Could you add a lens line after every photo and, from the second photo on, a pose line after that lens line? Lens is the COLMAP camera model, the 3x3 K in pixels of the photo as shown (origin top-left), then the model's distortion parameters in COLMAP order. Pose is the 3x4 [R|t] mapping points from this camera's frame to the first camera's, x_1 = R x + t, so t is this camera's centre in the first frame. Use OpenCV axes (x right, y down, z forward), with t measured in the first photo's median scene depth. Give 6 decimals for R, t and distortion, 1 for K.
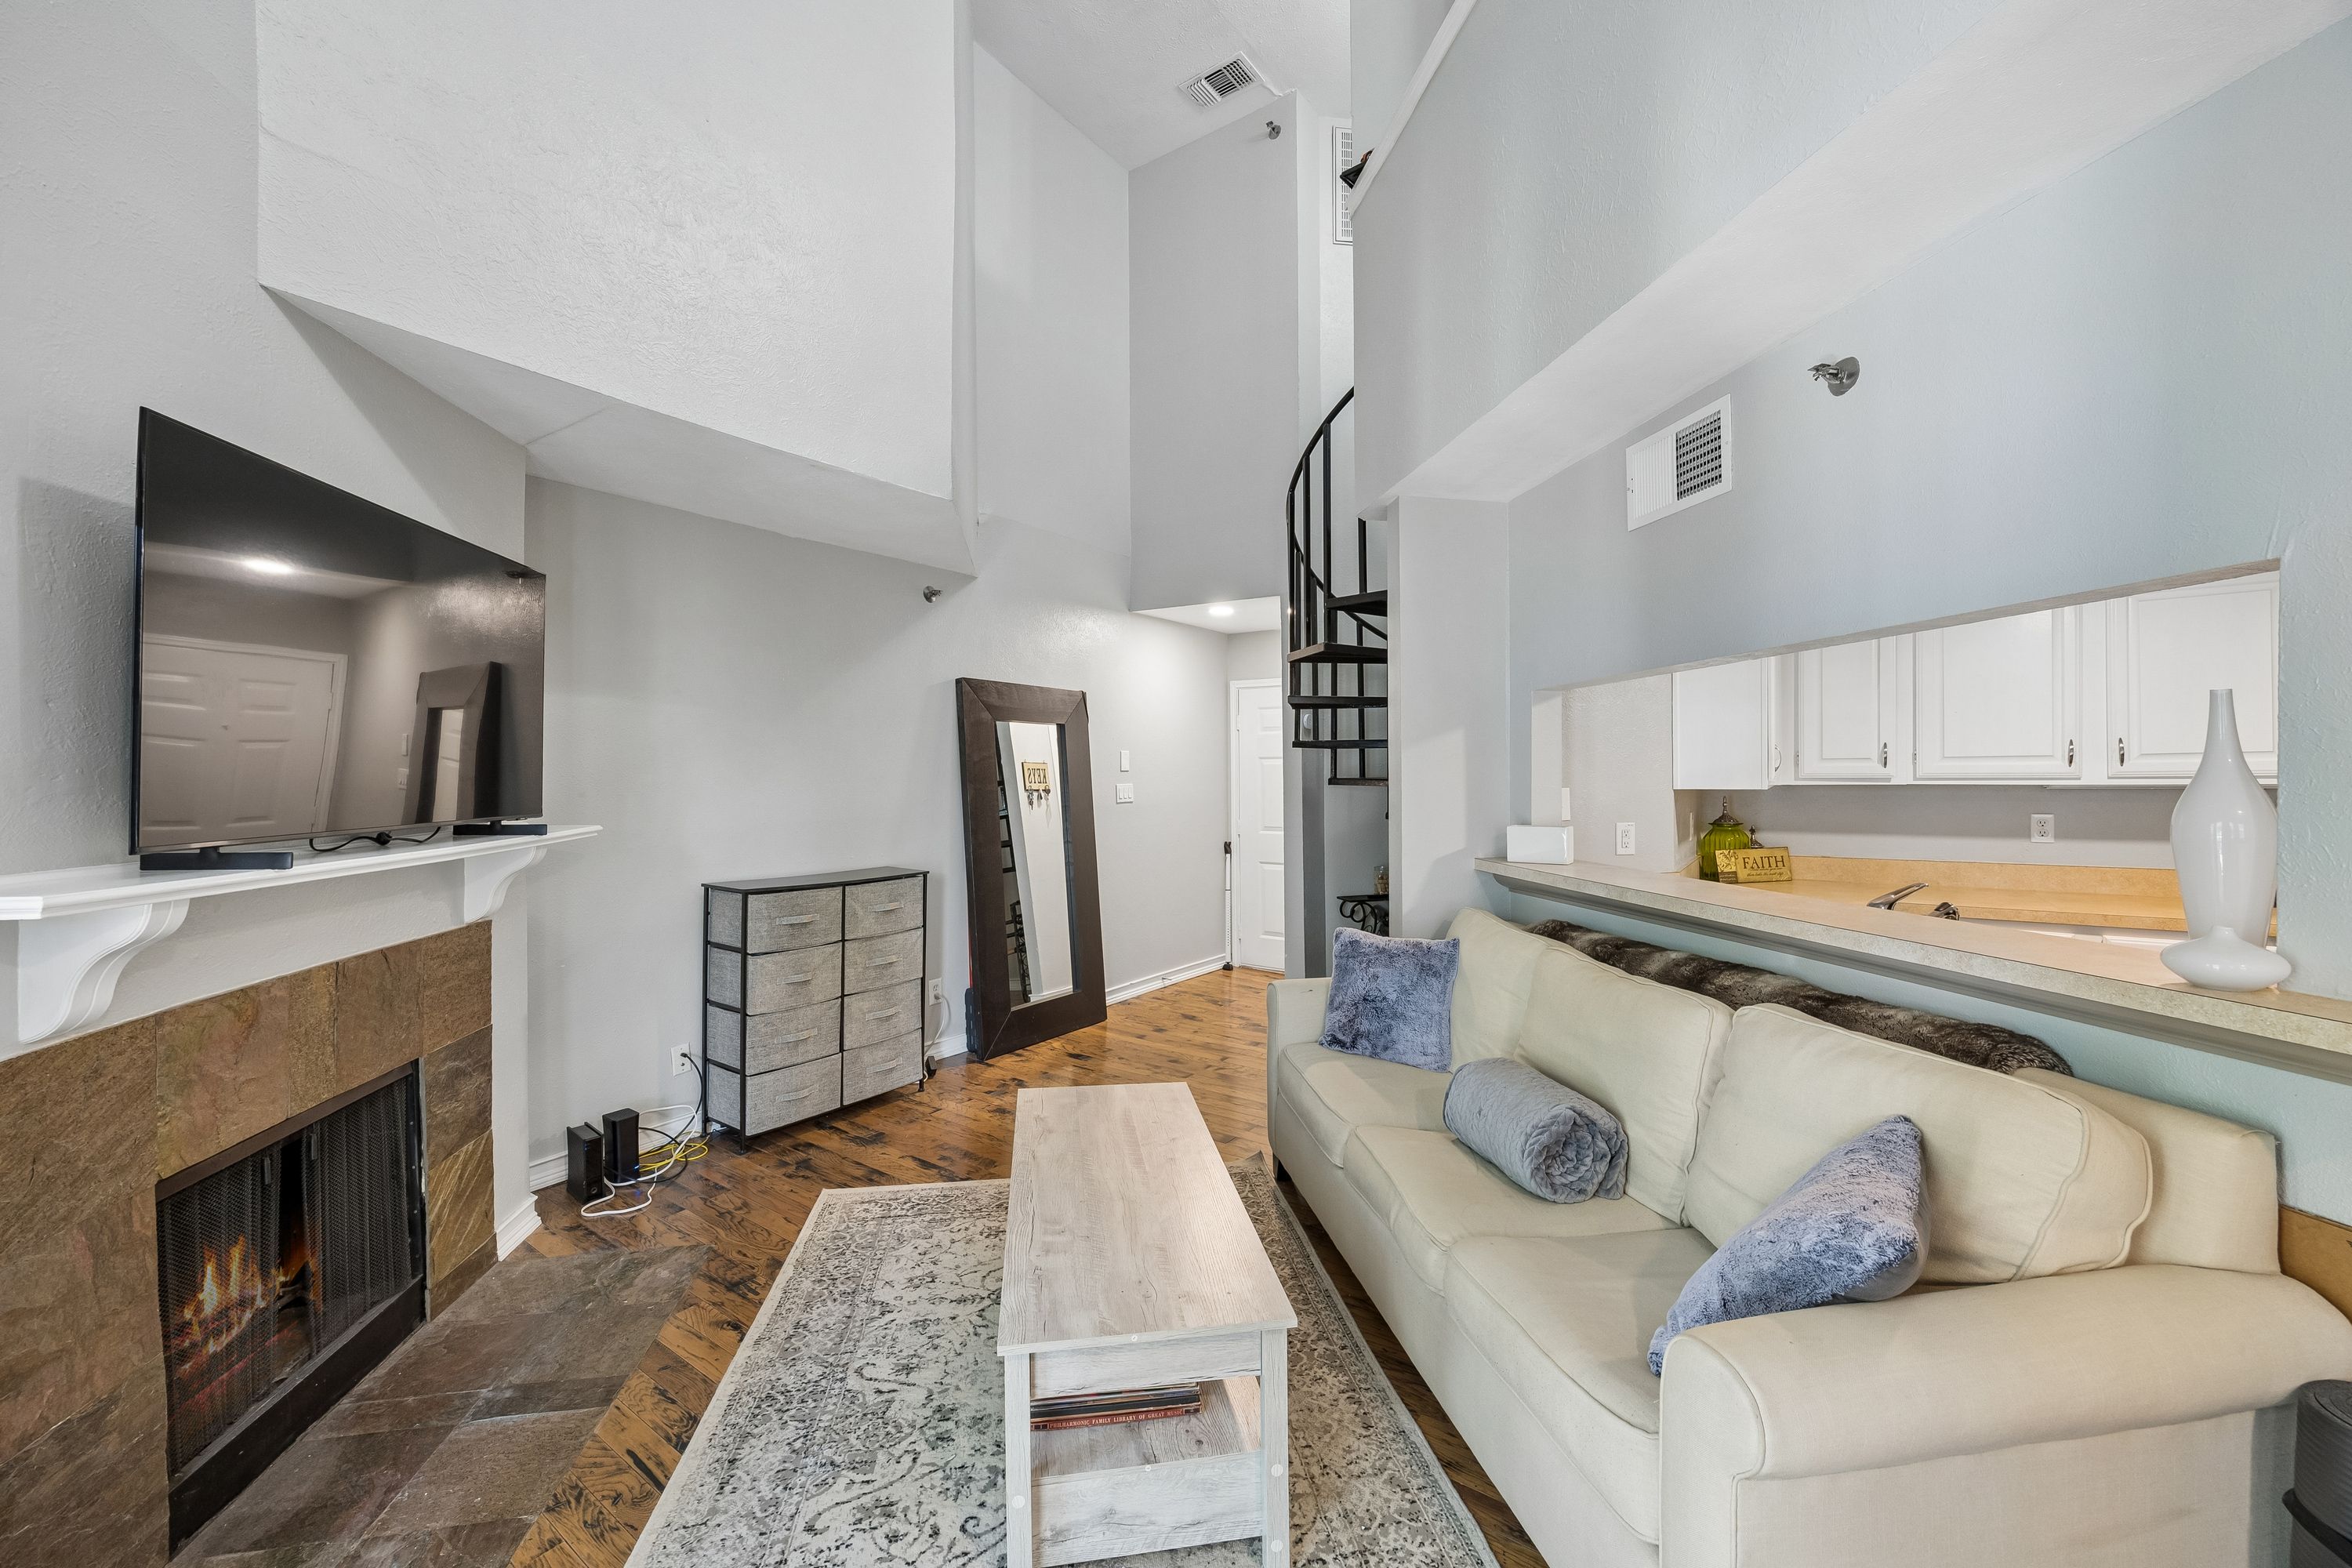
lens RADIAL K [[918.4, 0, 1187.3], [0, 918.4, 773.6], [0, 0, 1]] dist [-0.000320, -0.000024]
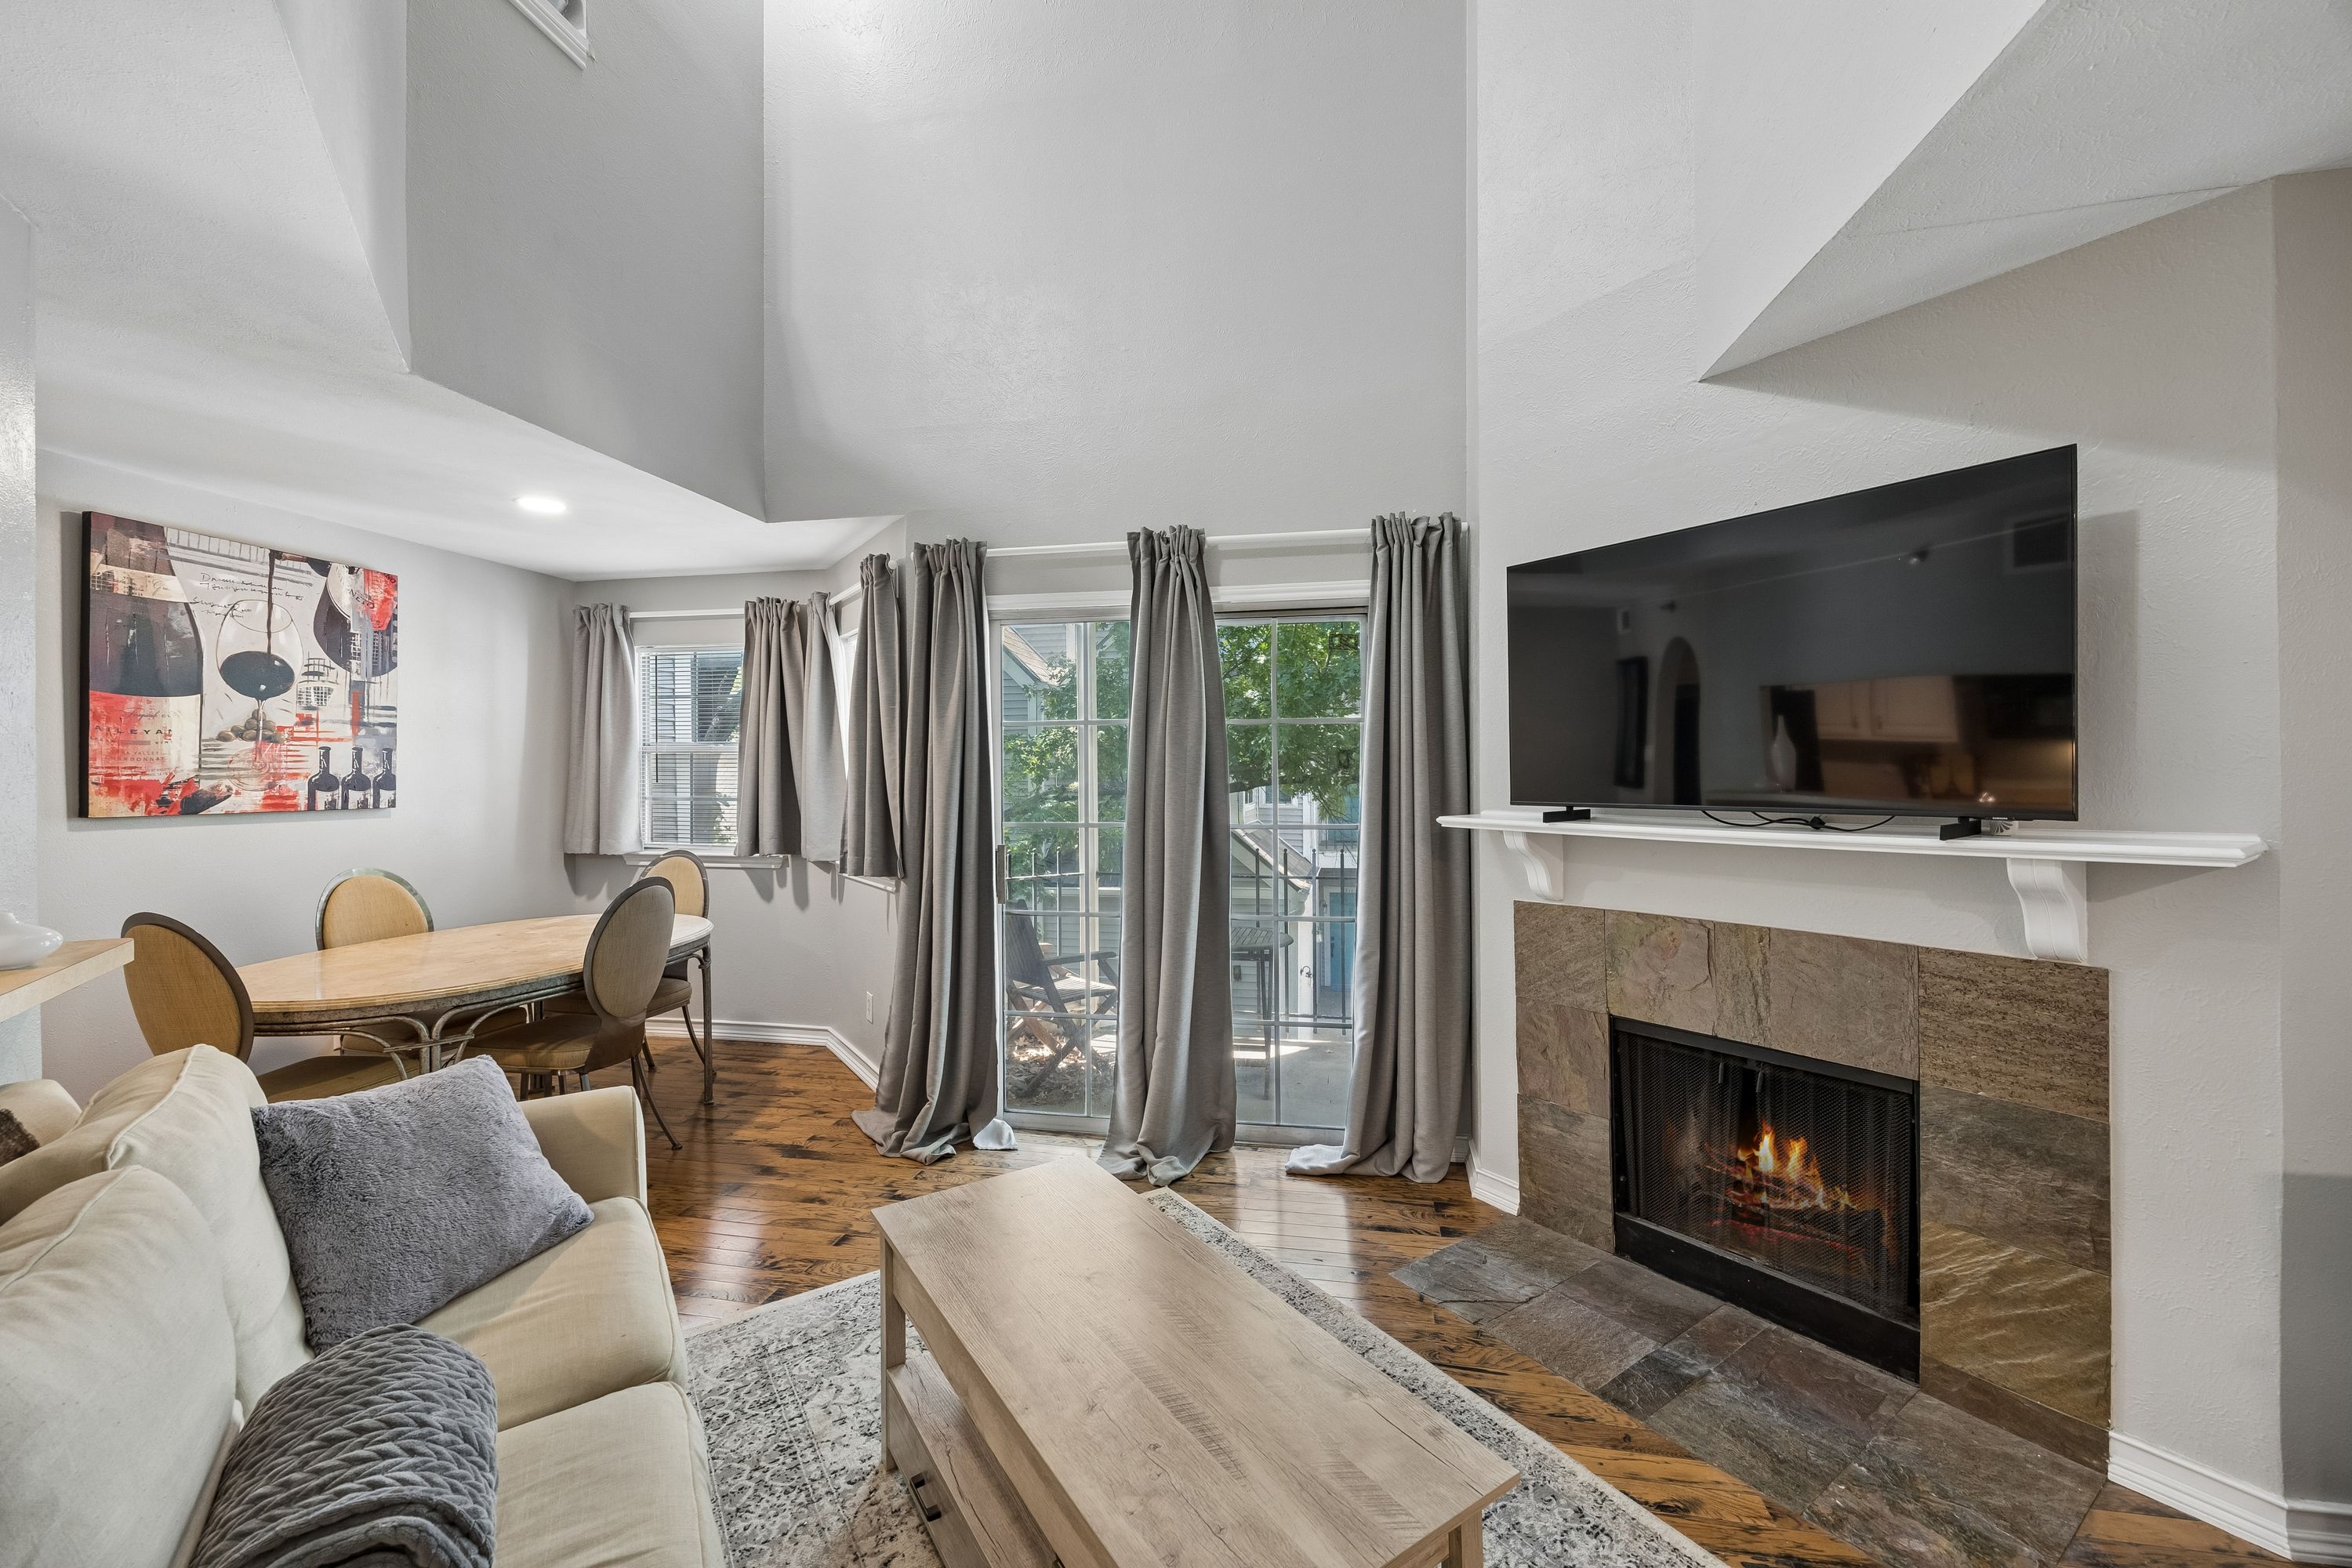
lens RADIAL K [[932.8, 0, 1175.6], [0, 932.8, 774.2], [0, 0, 1]] dist [0.004918, -0.000338]
pose [[-0.909904, 0.012161, -0.414641, 0.127921], [0.011823, 0.999924, 0.003382, 0.004718], [0.414650, -0.001825, -0.909979, 1.127831]]
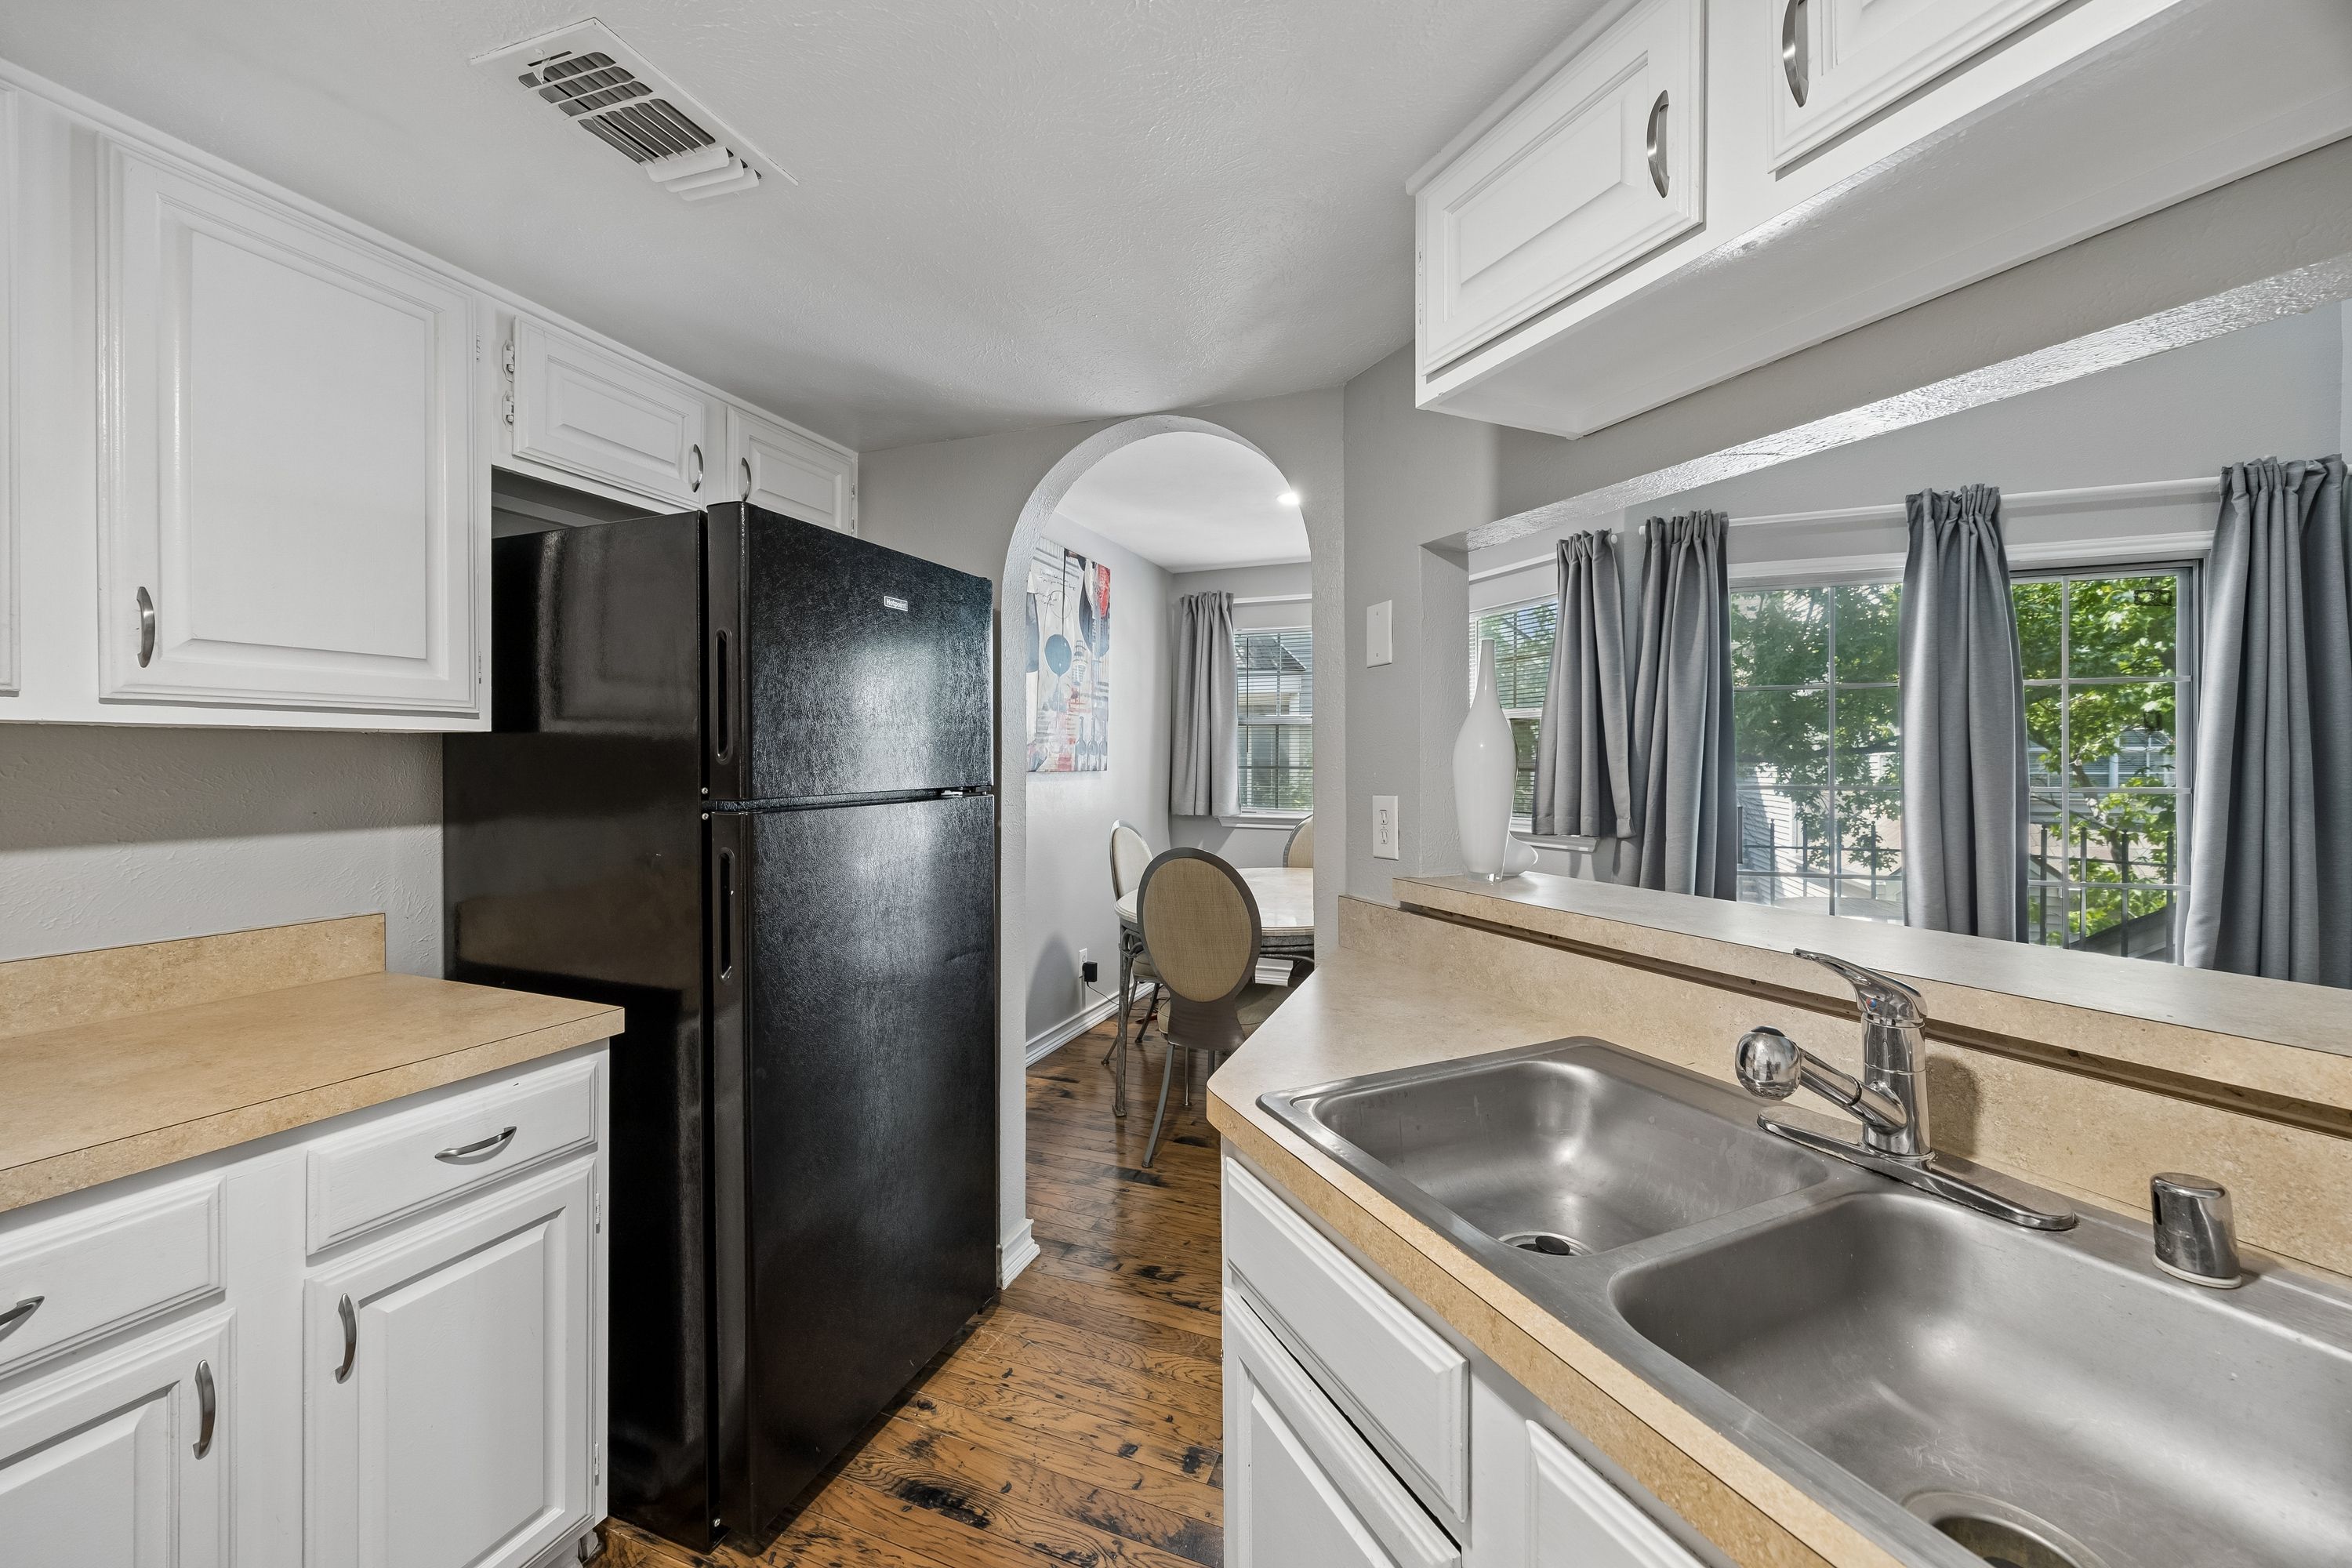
lens RADIAL K [[900.1, 0, 1177.7], [0, 900.1, 767.2], [0, 0, 1]] dist [-0.001263, -0.000168]
pose [[-0.970020, 0.011519, -0.242751, 0.813568], [0.009621, 0.999913, 0.009003, 0.025621], [0.242834, 0.006397, -0.970047, 0.923731]]
